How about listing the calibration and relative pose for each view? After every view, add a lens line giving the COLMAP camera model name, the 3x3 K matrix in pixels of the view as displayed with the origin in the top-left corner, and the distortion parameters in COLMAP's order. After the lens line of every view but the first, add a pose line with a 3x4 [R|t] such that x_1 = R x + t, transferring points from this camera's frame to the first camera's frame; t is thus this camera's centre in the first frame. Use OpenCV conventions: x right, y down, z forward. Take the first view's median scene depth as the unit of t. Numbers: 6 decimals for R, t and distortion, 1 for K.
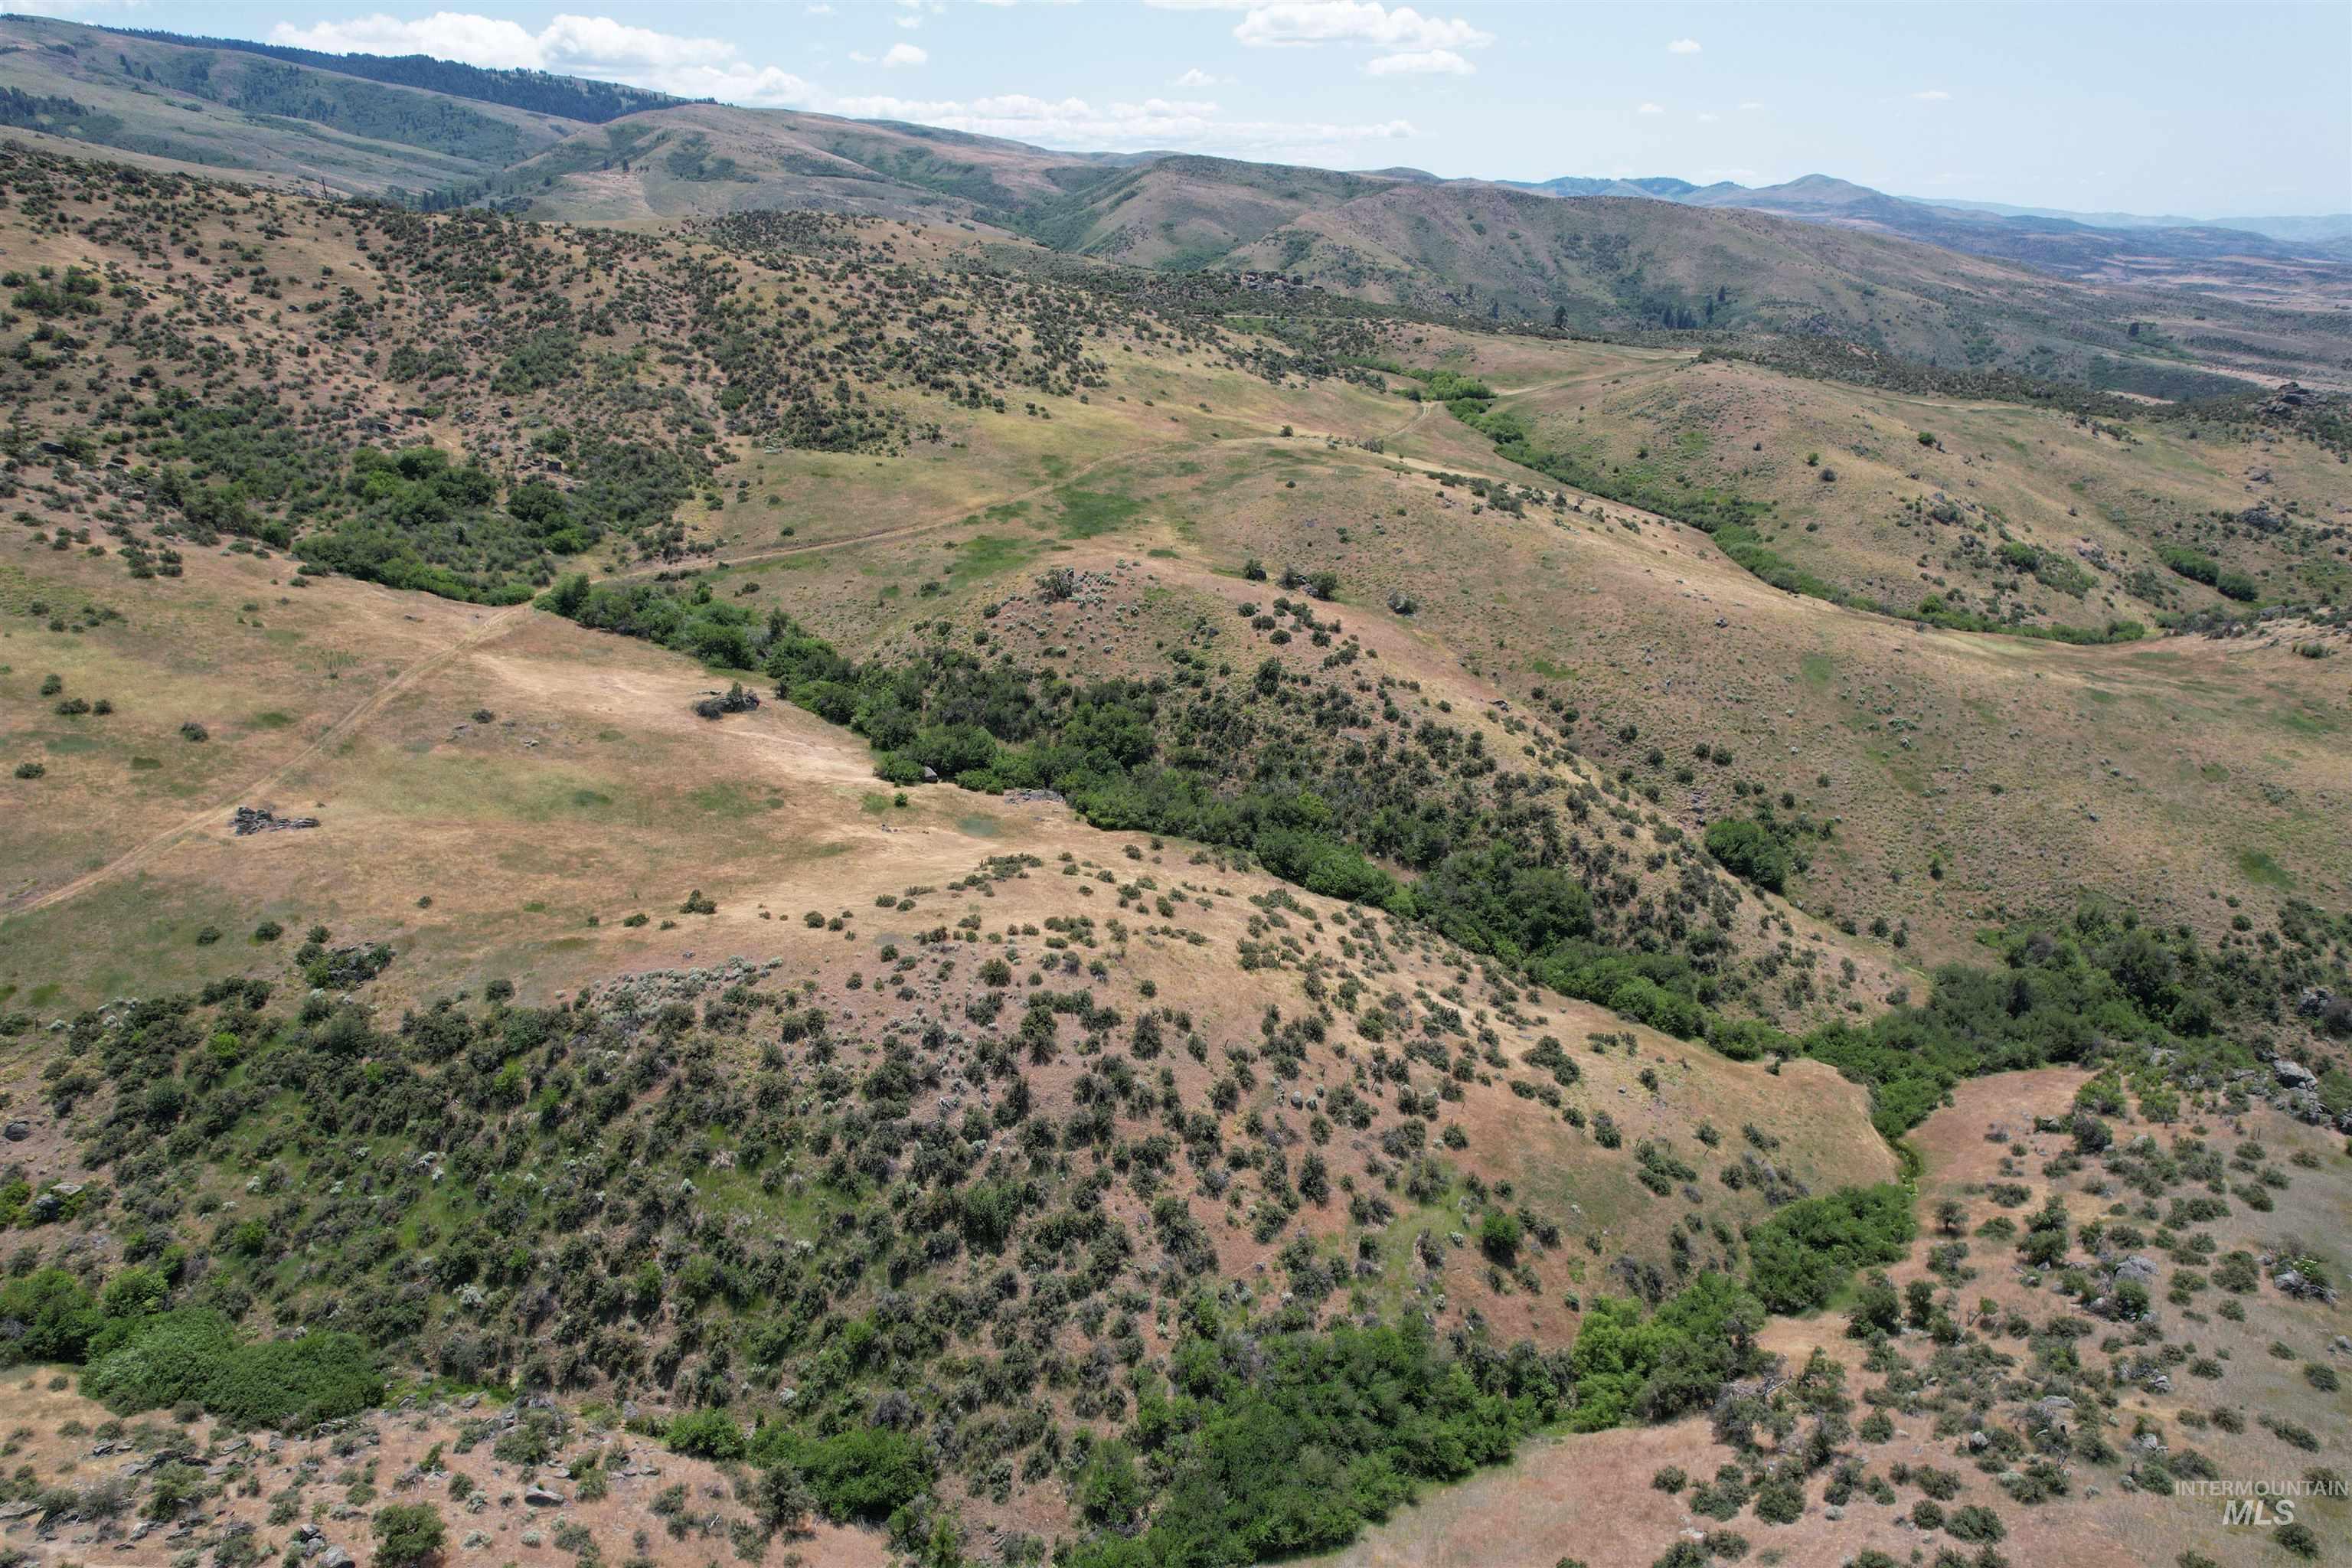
lens RADIAL K [[1511.2, 0, 1167.9], [0, 1511.2, 806.6], [0, 0, 1]] dist [-0.075102, 0.068669]
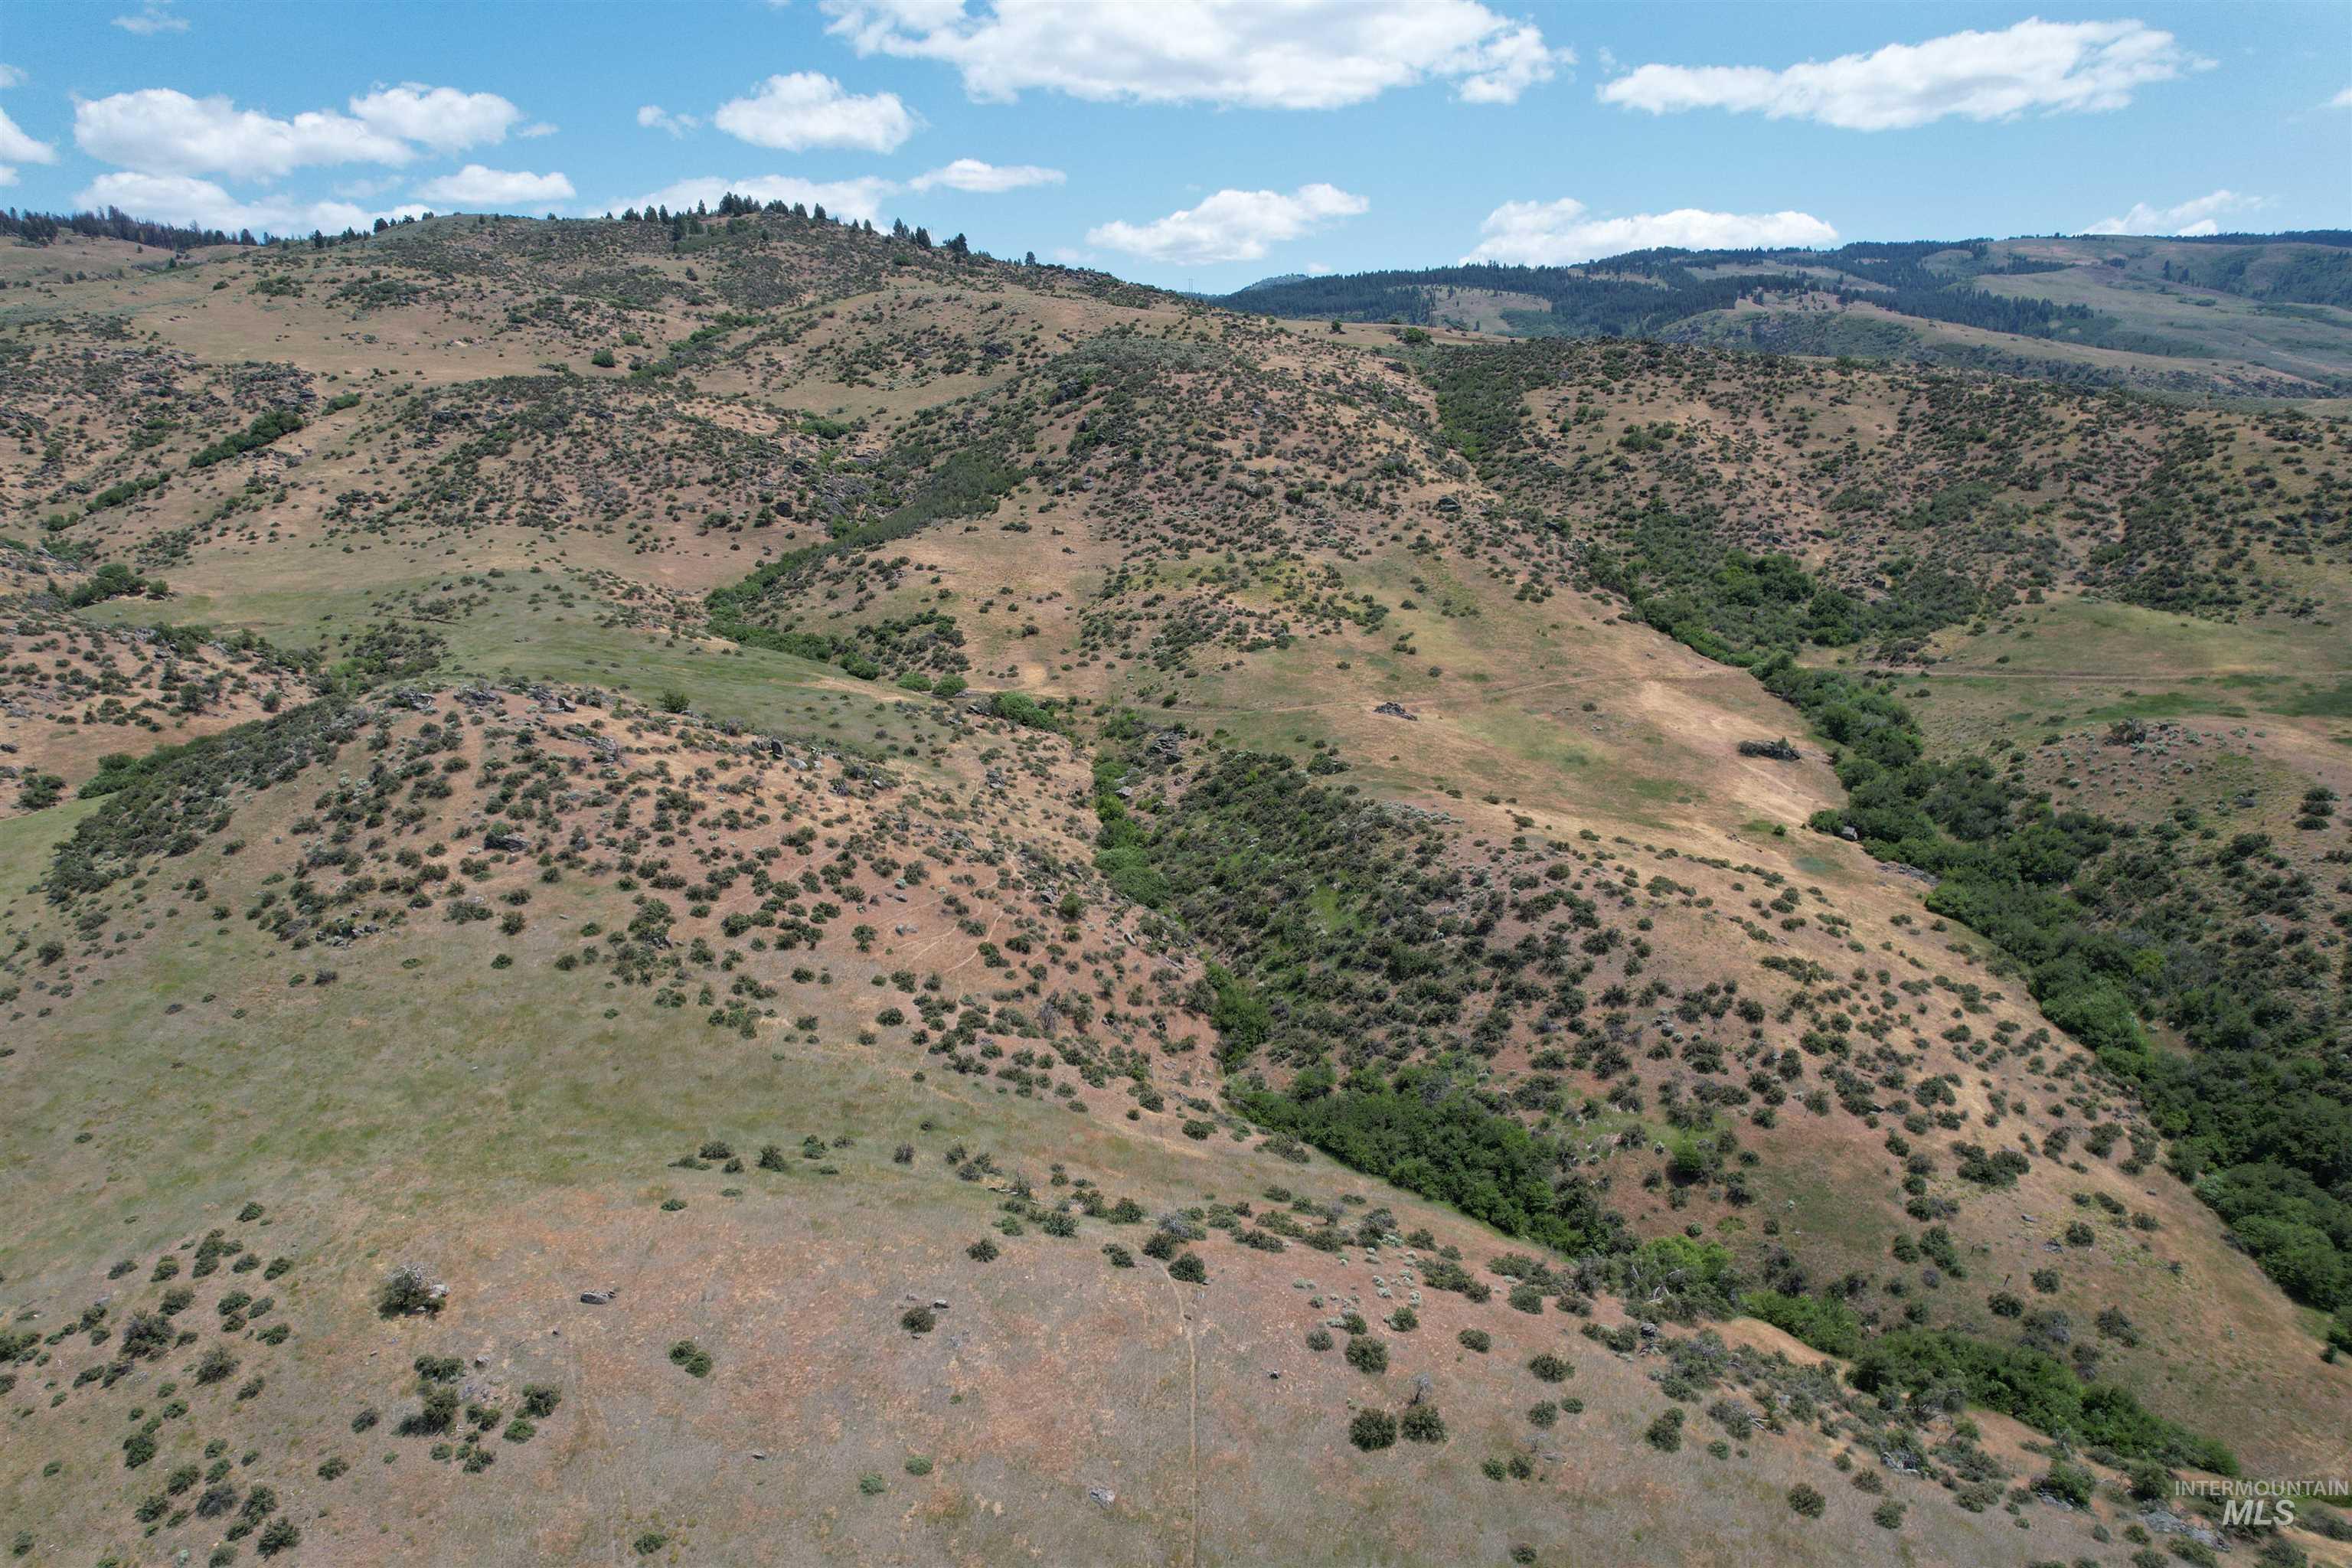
lens RADIAL K [[1490.4, 0, 1176.0], [0, 1490.4, 784.0], [0, 0, 1]] dist [-0.061017, 0.065652]
pose [[0.394850, 0.224027, -0.891014, 0.958451], [-0.335397, 0.938031, 0.087218, 0.027461], [0.855338, 0.264405, 0.445519, 0.018860]]
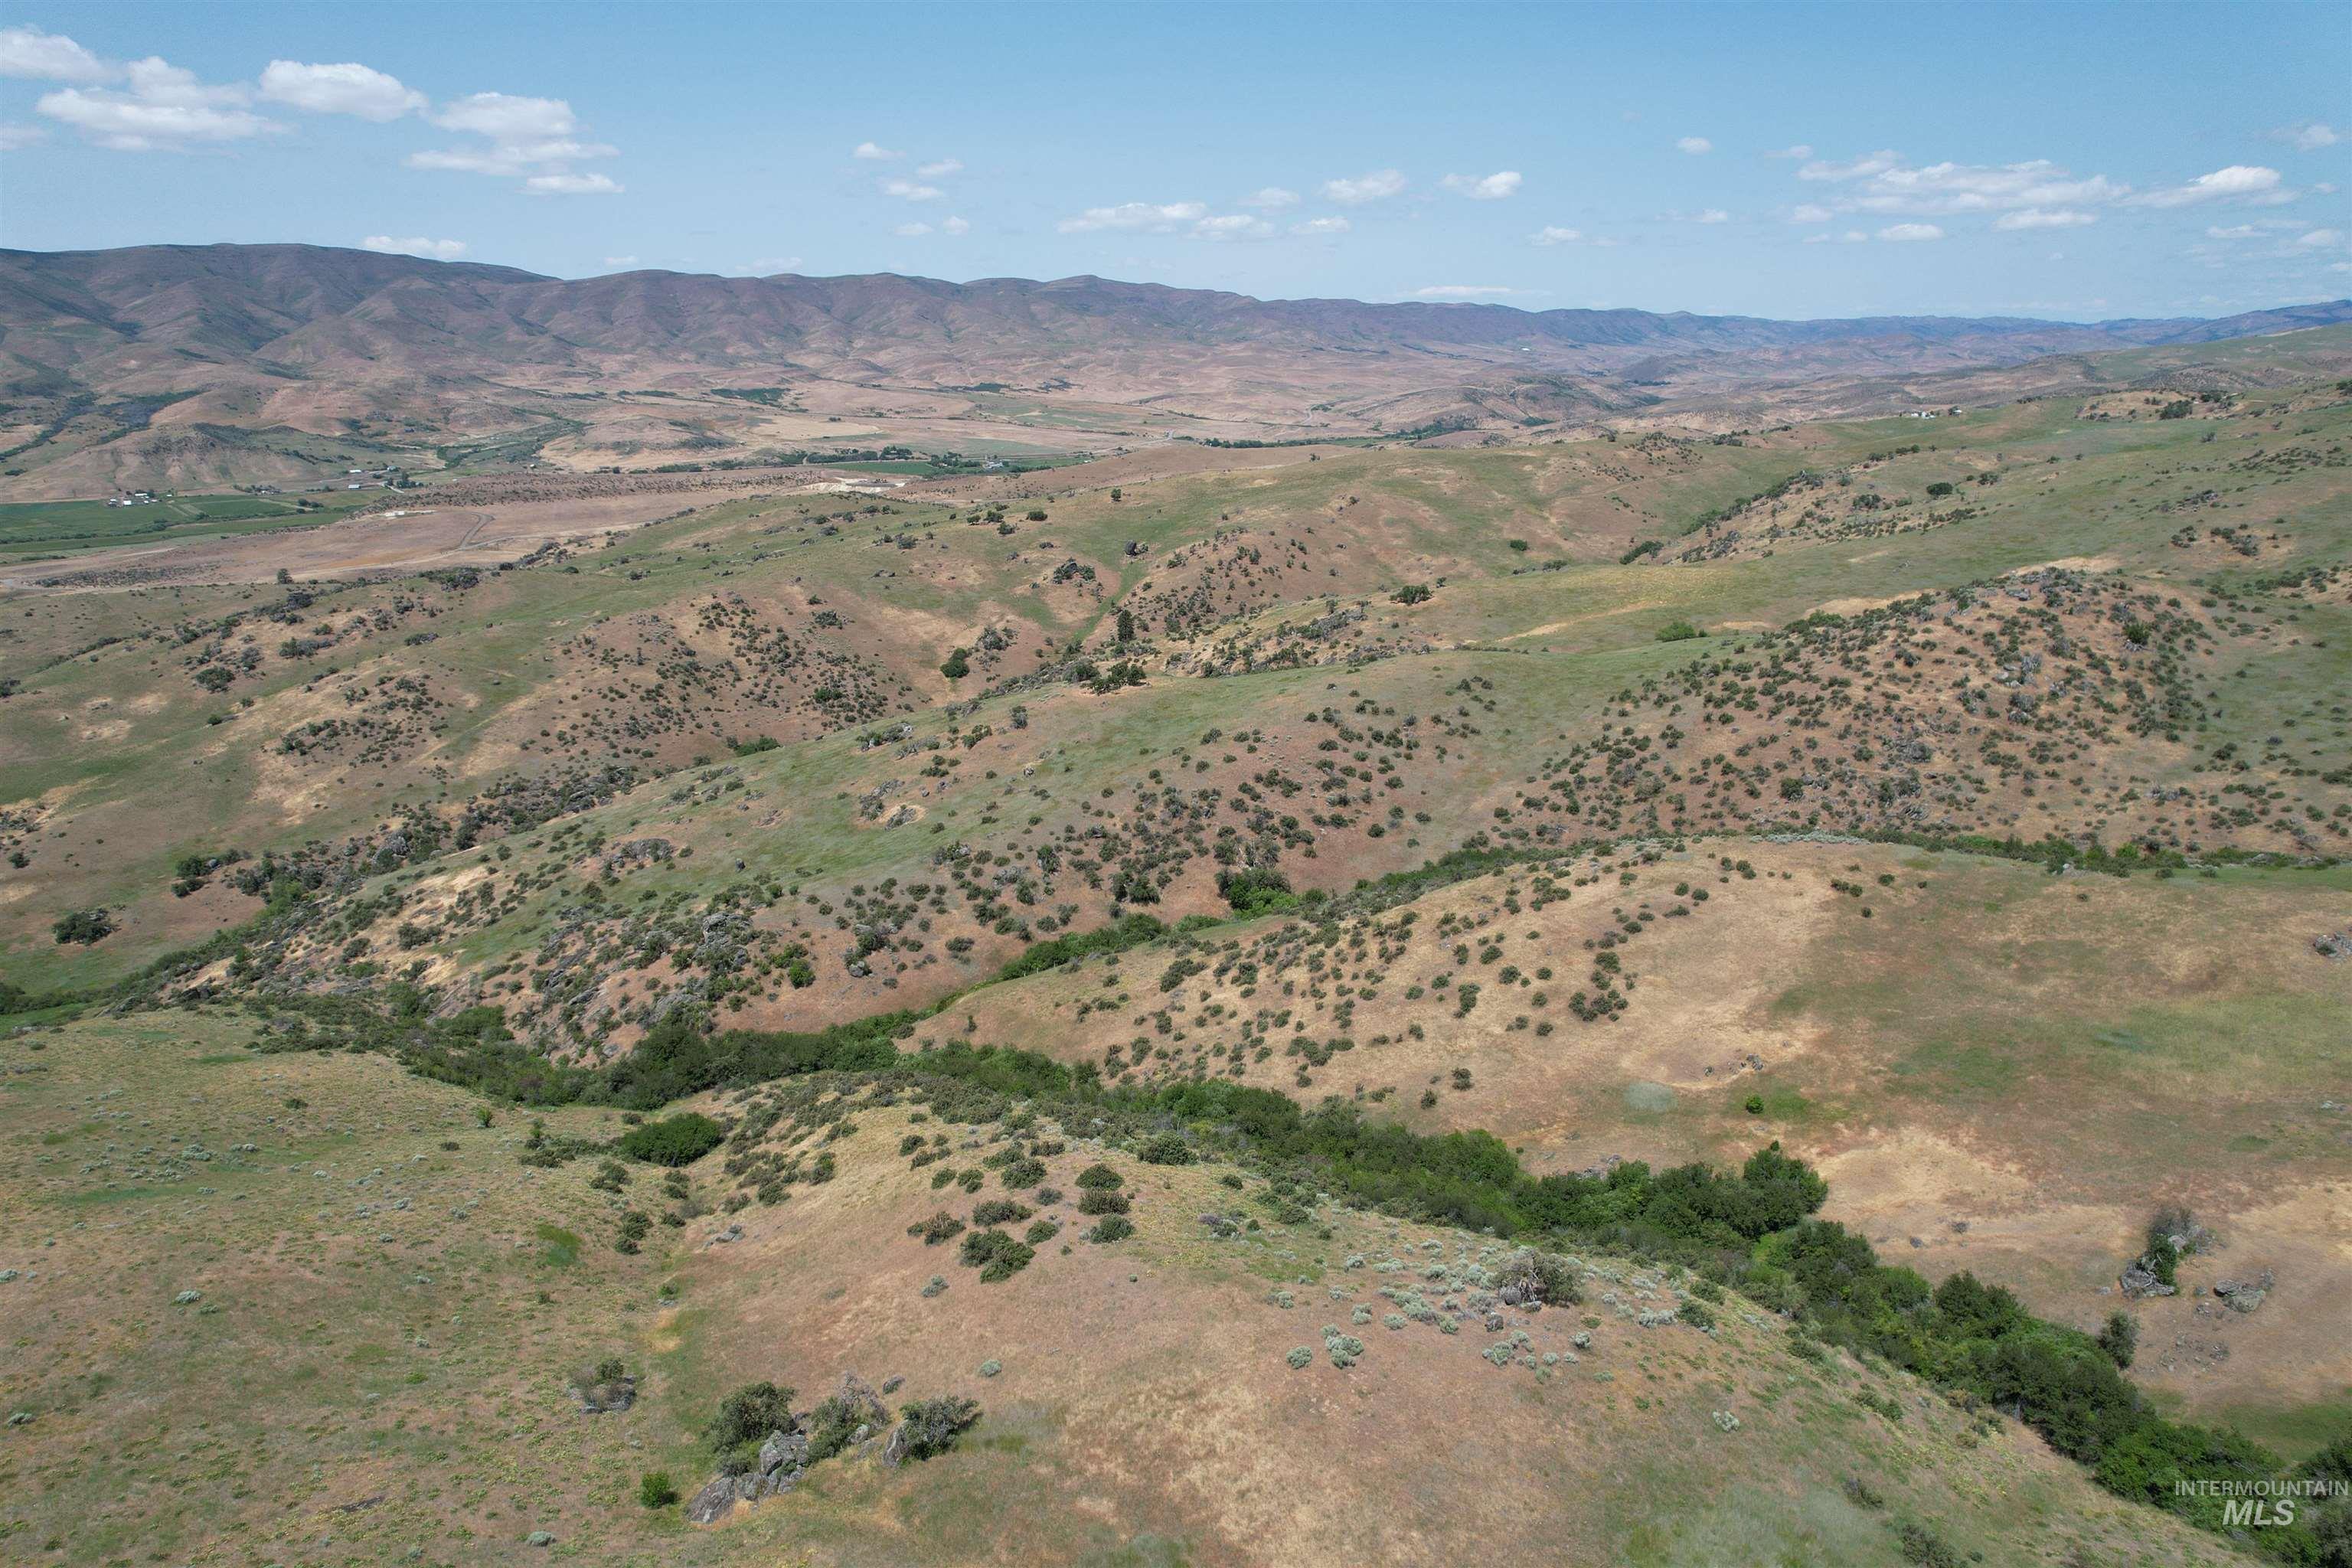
lens RADIAL K [[1511.2, 0, 1167.9], [0, 1511.2, 806.6], [0, 0, 1]] dist [-0.075102, 0.068669]
pose [[-0.946171, -0.079446, 0.313766, -0.161029], [0.135163, 0.783852, 0.606059, -0.853017], [-0.294095, 0.615845, -0.730920, 2.098987]]
